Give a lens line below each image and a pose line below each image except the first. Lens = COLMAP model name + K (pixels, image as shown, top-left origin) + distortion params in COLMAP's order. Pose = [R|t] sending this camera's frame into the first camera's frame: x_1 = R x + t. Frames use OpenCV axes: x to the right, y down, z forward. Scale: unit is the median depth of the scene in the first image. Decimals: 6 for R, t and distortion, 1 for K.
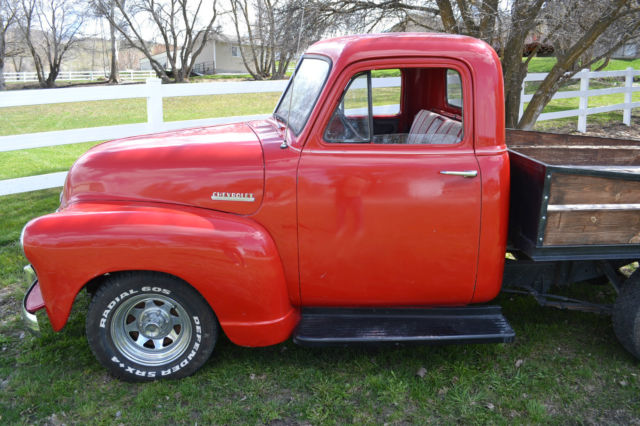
lens RADIAL K [[513.2, 0, 298.1], [0, 513.2, 213.5], [0, 0, 1]] dist [-0.073509, -0.000583]
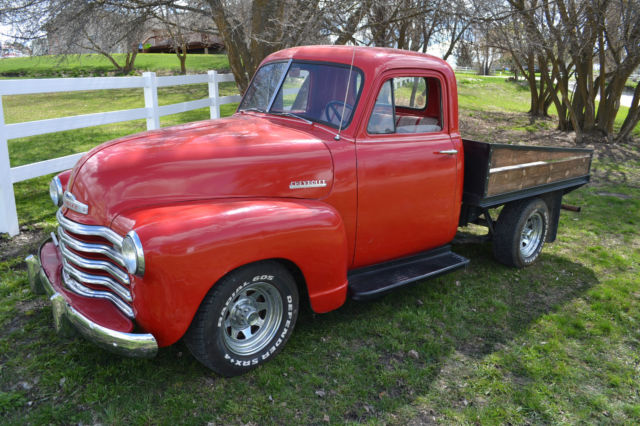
lens RADIAL K [[513.2, 0, 298.1], [0, 513.2, 213.5], [0, 0, 1]] dist [-0.073509, -0.000583]
pose [[0.808936, -0.125929, 0.574251, -0.792298], [0.120685, 0.991557, 0.047434, -0.024134], [-0.575376, 0.030932, 0.817304, 0.080866]]
